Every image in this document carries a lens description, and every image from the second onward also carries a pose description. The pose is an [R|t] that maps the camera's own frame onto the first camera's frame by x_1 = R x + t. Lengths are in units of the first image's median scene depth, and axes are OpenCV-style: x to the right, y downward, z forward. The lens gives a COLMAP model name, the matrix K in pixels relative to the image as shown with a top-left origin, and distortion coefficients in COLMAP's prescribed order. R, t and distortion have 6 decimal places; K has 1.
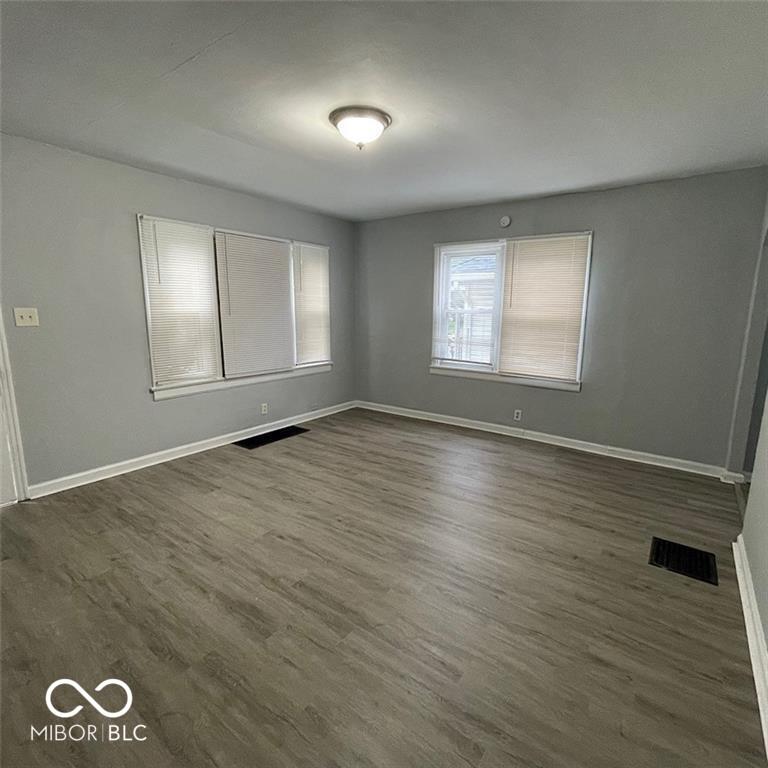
lens RADIAL K [[415.6, 0, 382.0], [0, 415.6, 380.9], [0, 0, 1]] dist [-0.006292, 0.009228]
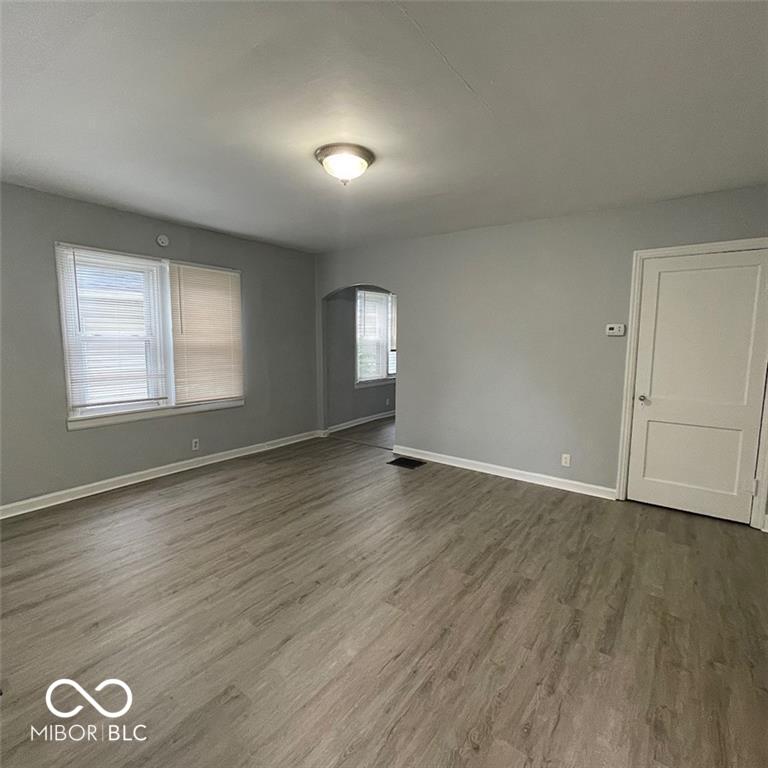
lens RADIAL K [[415.6, 0, 382.0], [0, 415.6, 380.9], [0, 0, 1]] dist [-0.006292, 0.009228]
pose [[0.001731, -0.120733, 0.992684, -0.818653], [0.164577, 0.979183, 0.118804, -0.141096], [-0.986363, 0.163167, 0.021565, 0.706676]]
